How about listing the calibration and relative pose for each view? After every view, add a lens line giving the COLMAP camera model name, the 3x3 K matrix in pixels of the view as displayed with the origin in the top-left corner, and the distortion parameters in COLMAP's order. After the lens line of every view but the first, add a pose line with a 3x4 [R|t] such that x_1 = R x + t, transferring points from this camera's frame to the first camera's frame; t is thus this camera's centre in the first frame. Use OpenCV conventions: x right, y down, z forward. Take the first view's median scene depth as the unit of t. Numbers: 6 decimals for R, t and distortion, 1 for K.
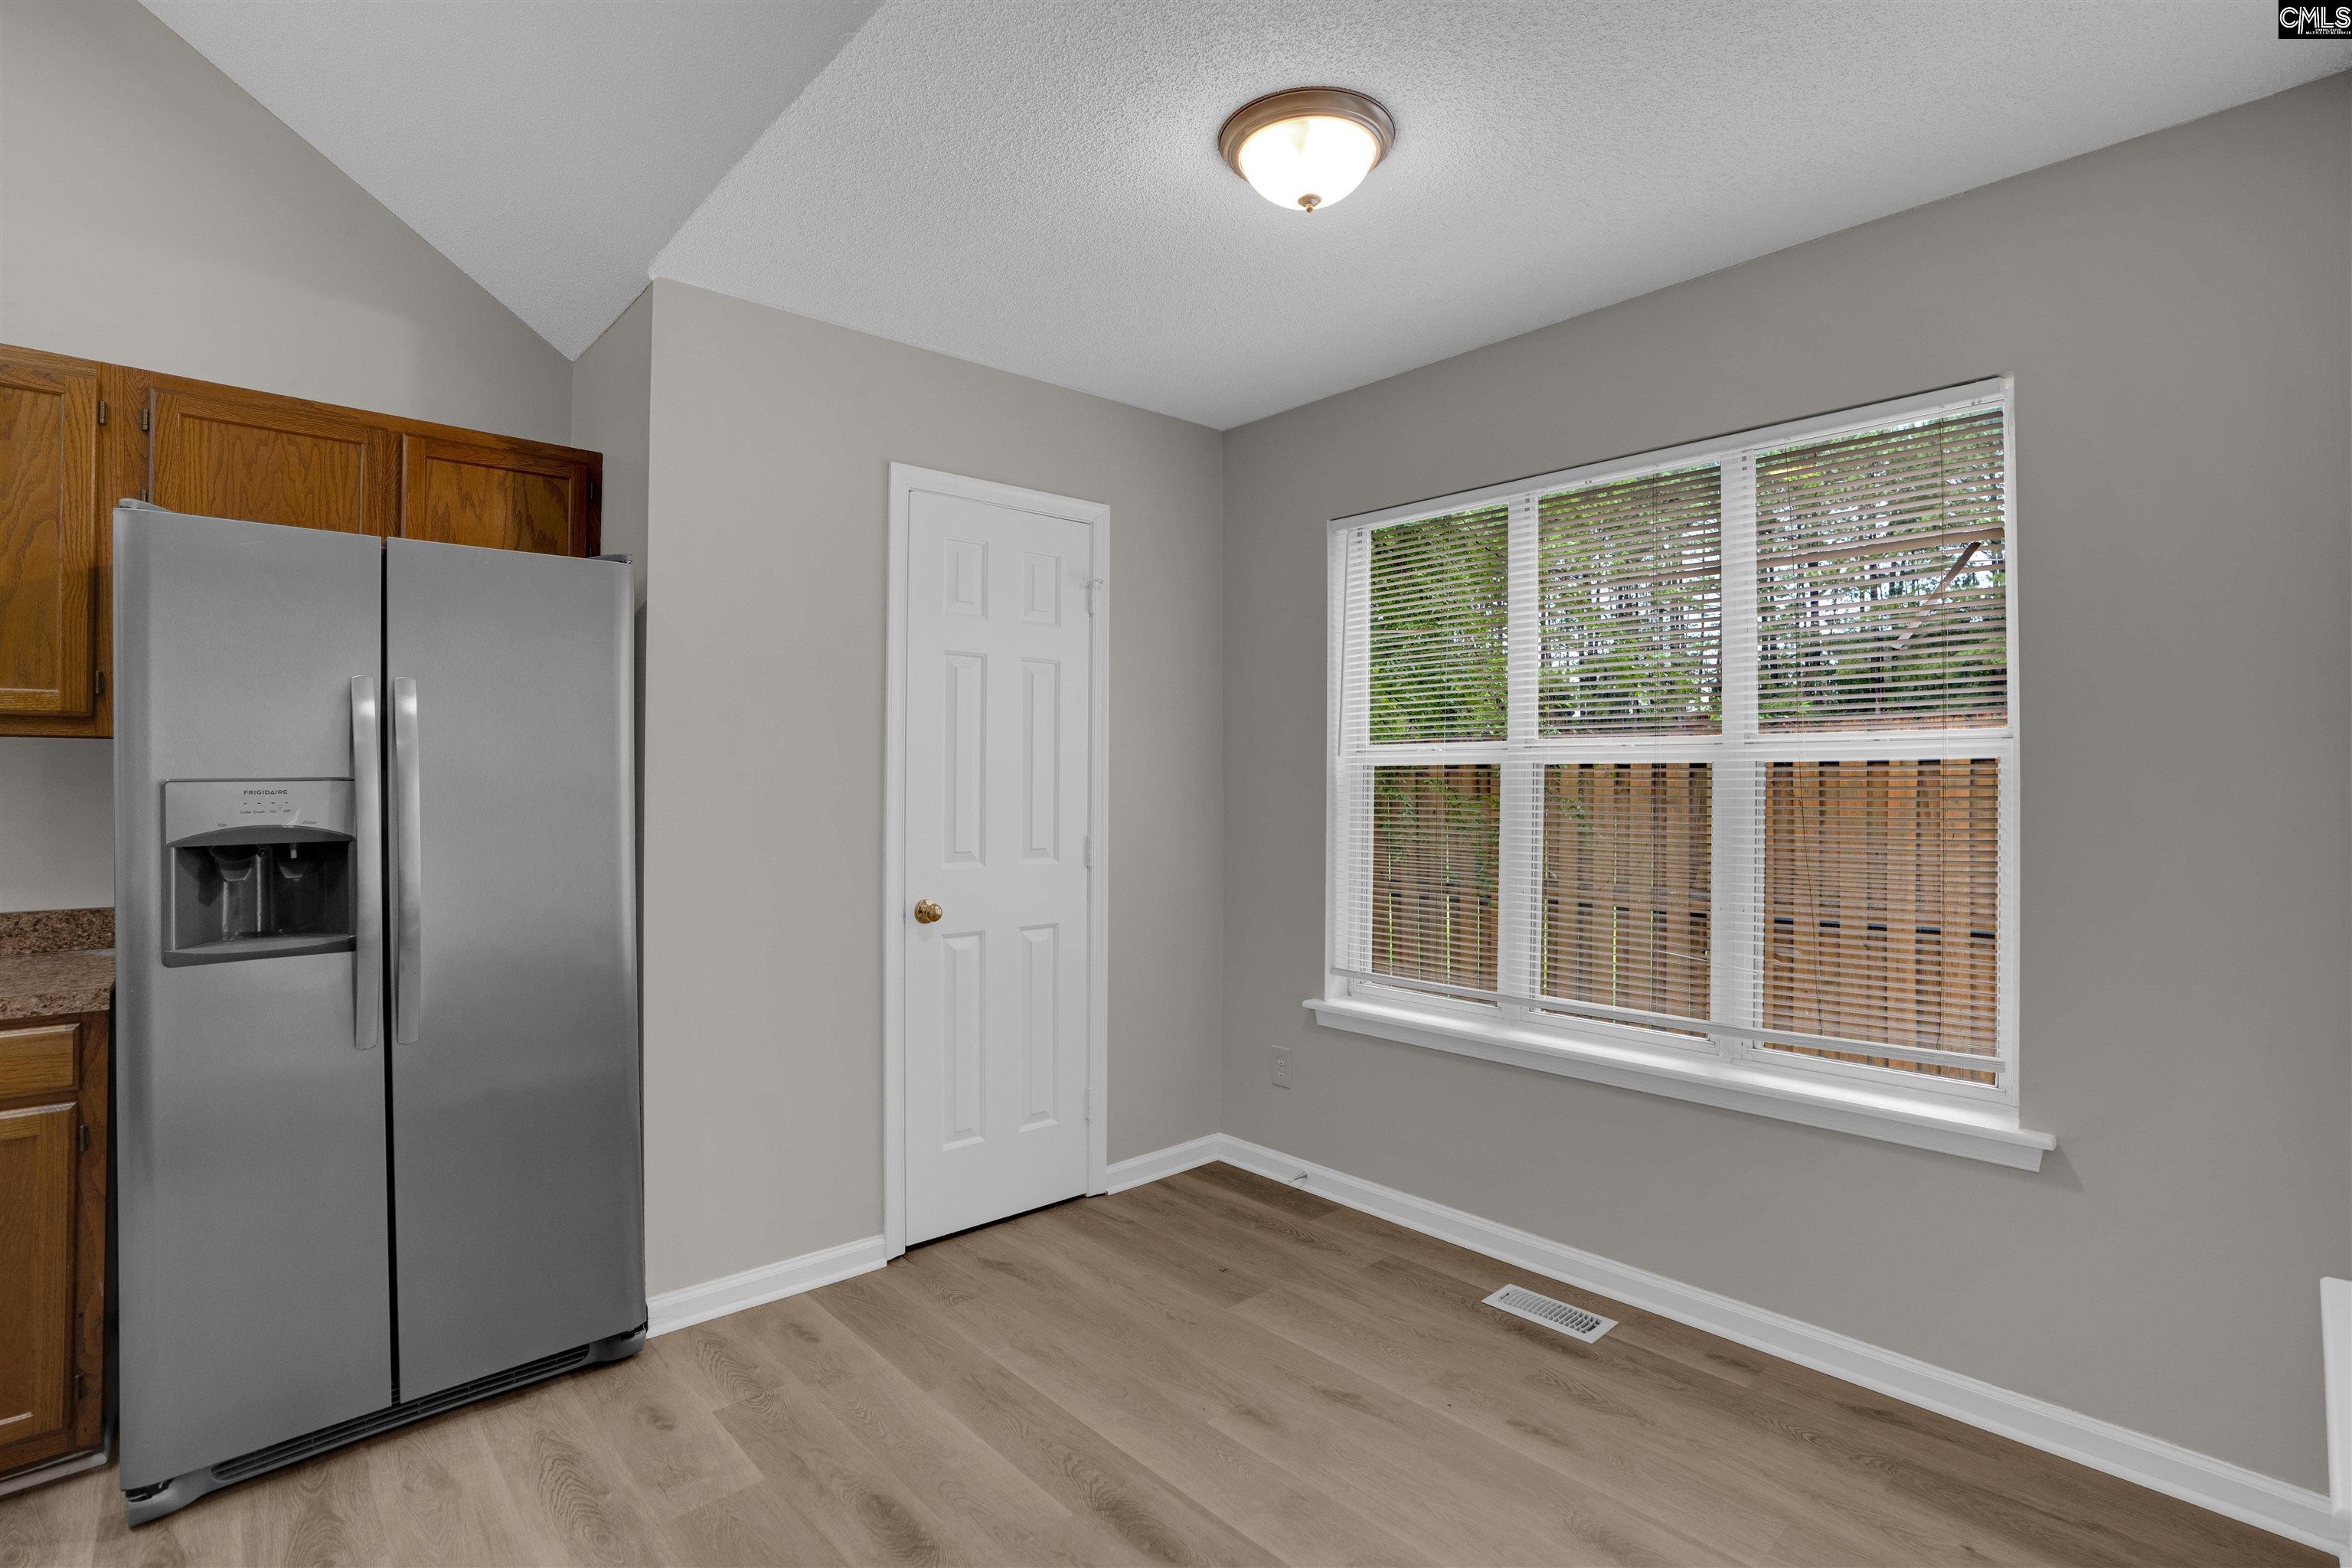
lens RADIAL K [[1104.7, 0, 1177.4], [0, 1104.7, 775.2], [0, 0, 1]] dist [-0.065433, 0.026420]
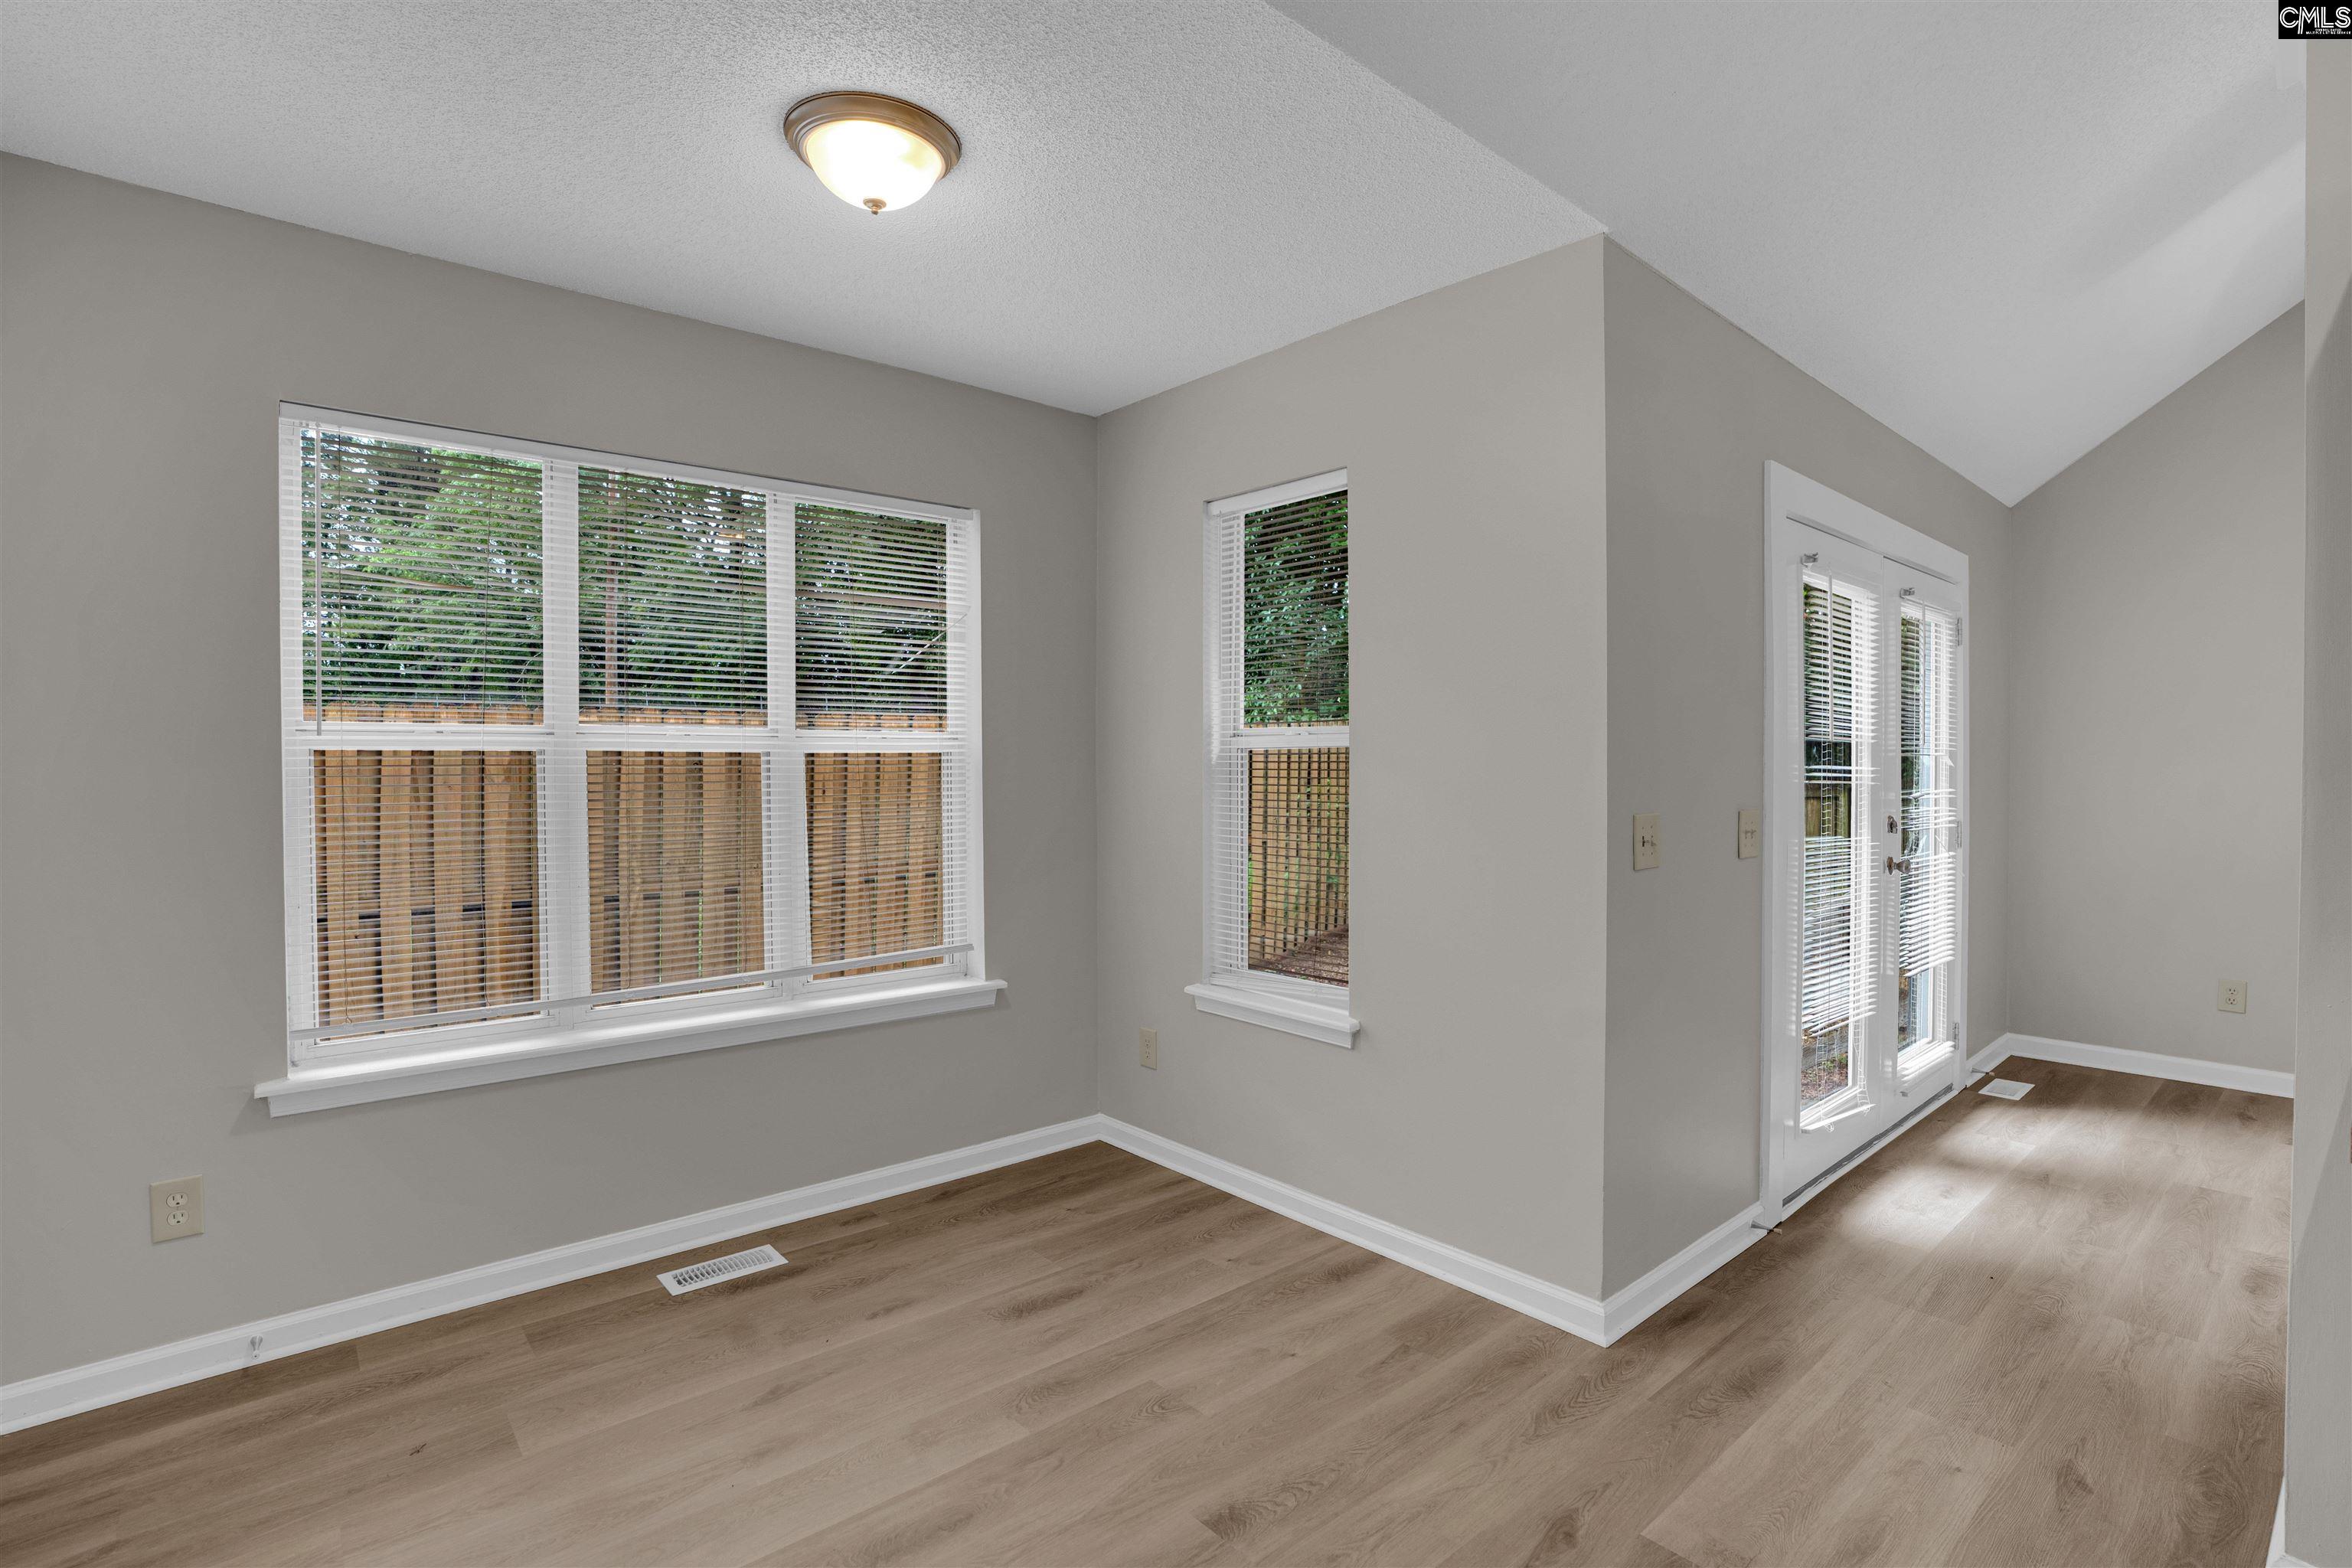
lens RADIAL K [[1112.5, 0, 1177.7], [0, 1112.5, 785.3], [0, 0, 1]] dist [-0.059566, 0.024624]
pose [[0.022333, -0.015518, 0.999630, -0.756738], [-0.003908, 0.999871, 0.015609, 0.001577], [-0.999743, -0.004255, 0.022270, 0.563029]]
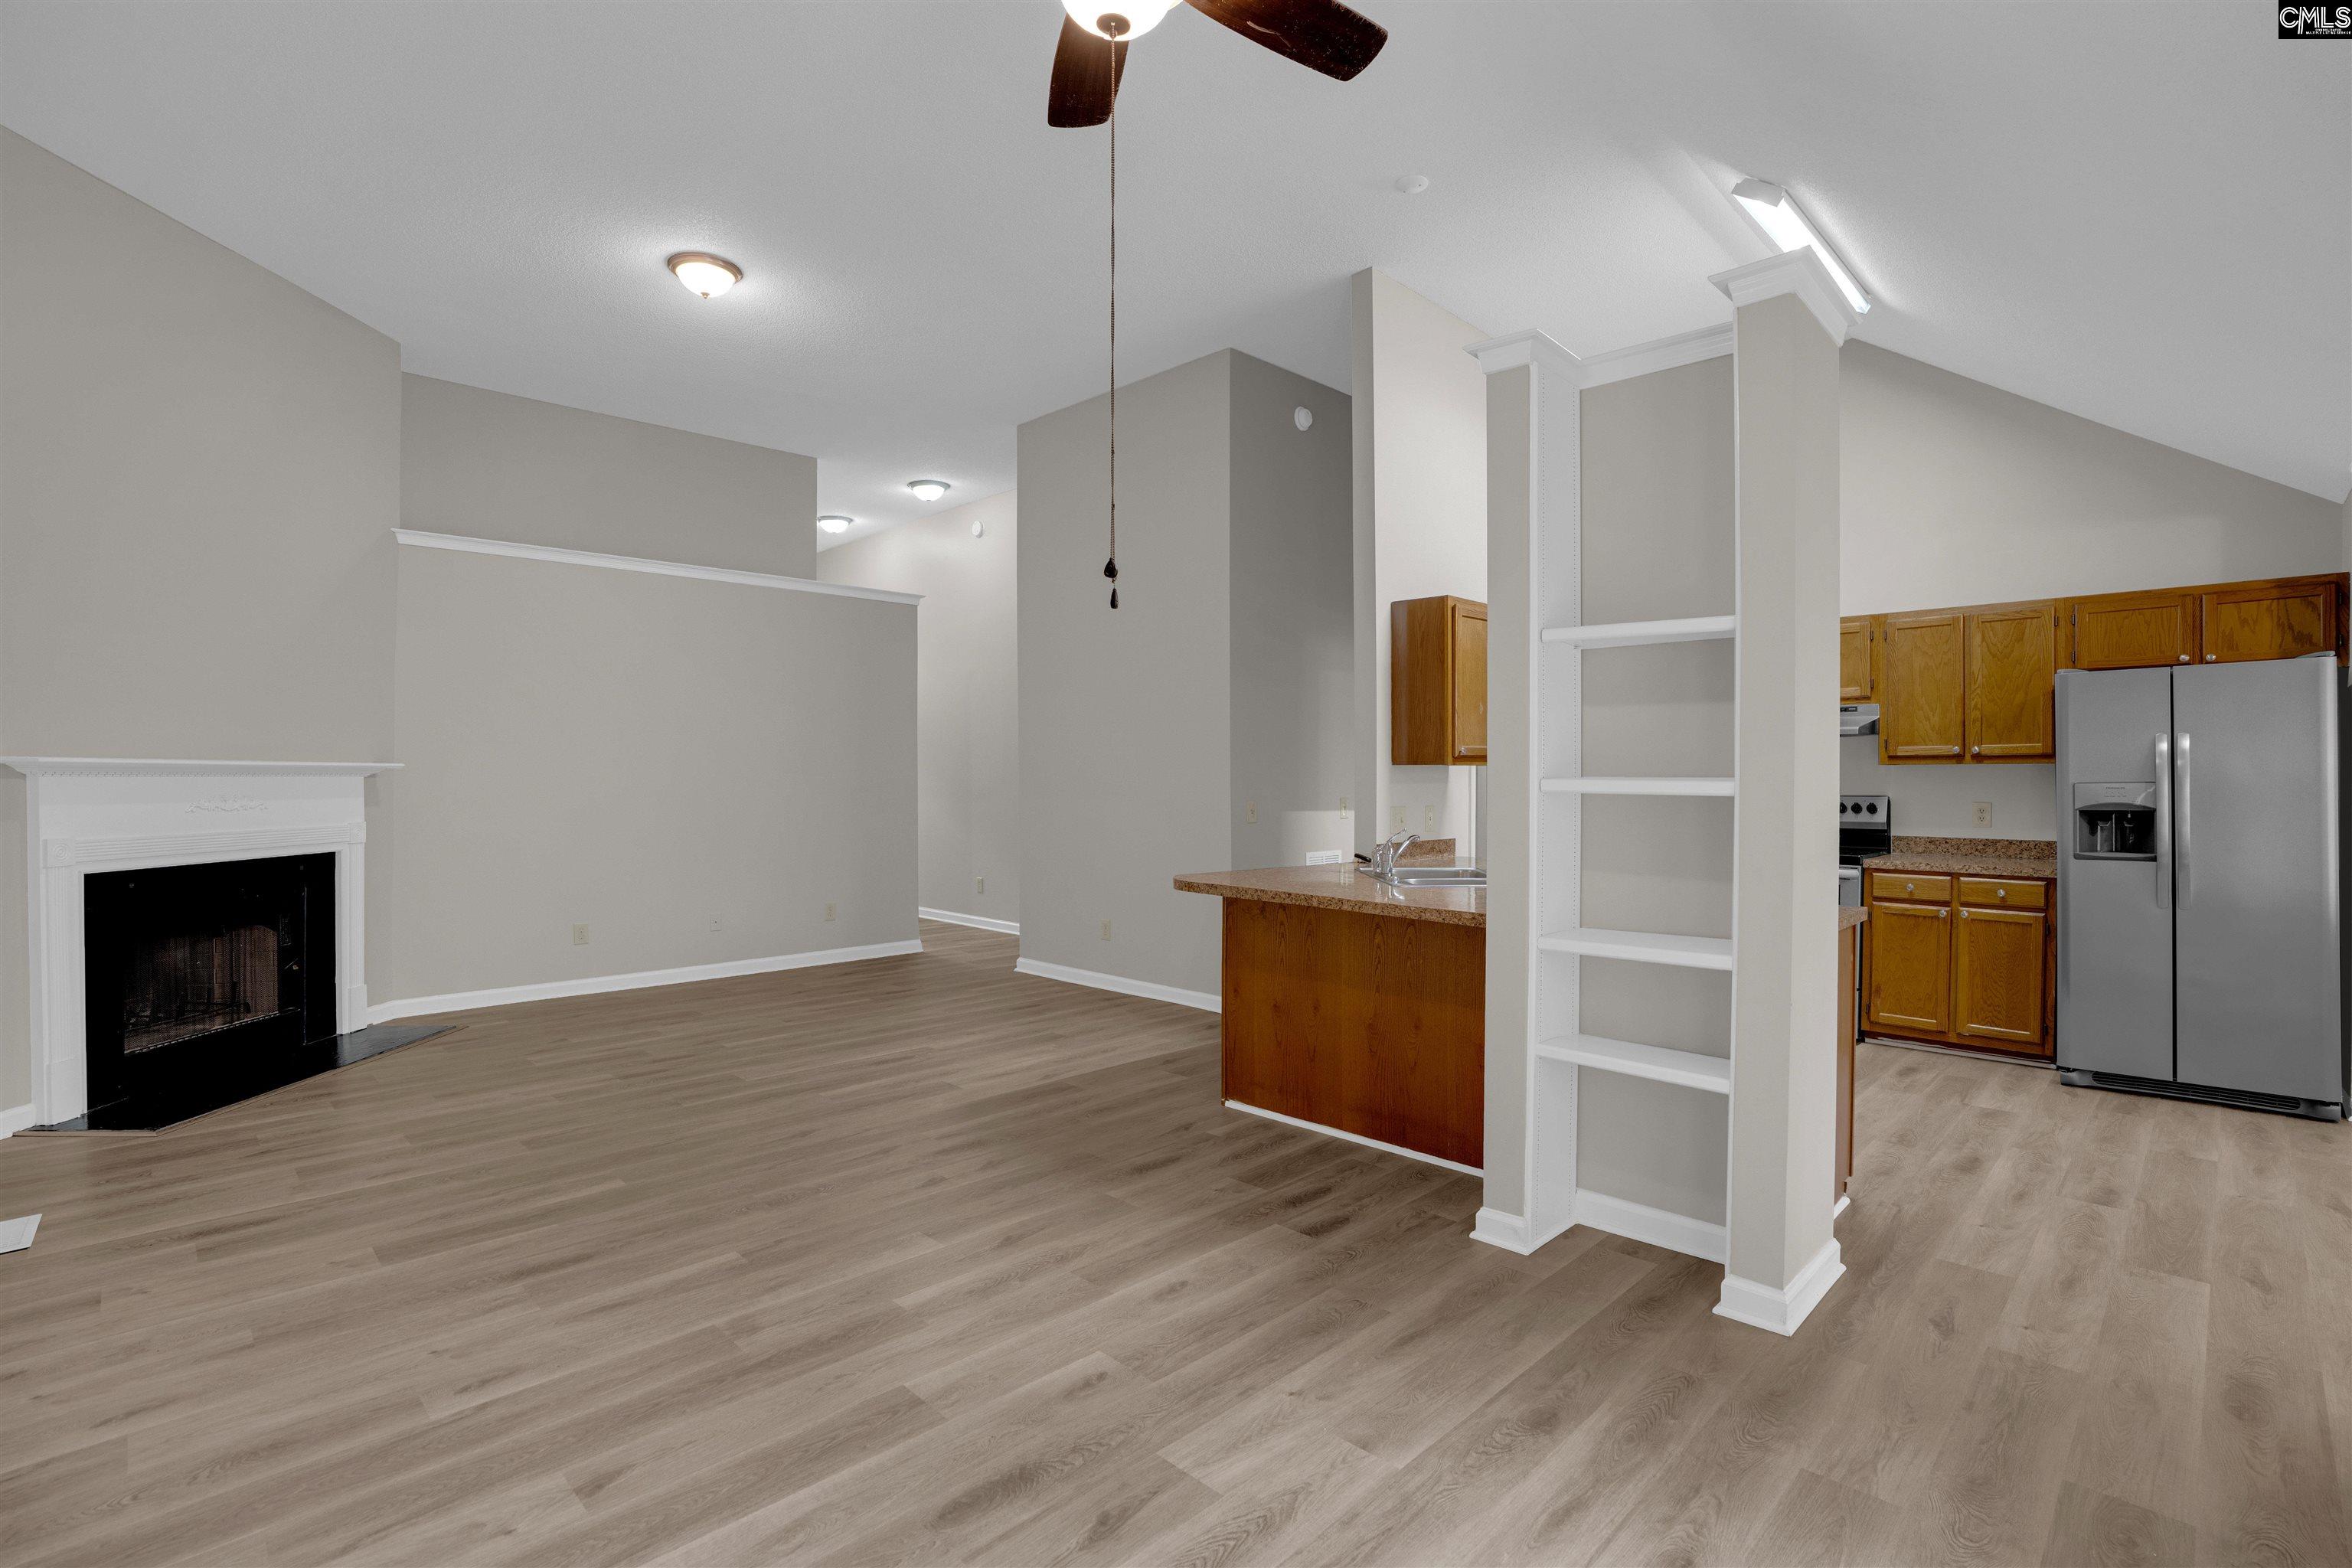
lens RADIAL K [[1095.6, 0, 1183.3], [0, 1095.6, 787.8], [0, 0, 1]] dist [-0.065658, 0.024844]
pose [[0.043883, 0.004540, -0.999026, 1.101375], [0.011419, 0.999922, 0.005046, -0.015640], [0.998971, -0.011629, 0.043828, -0.913380]]
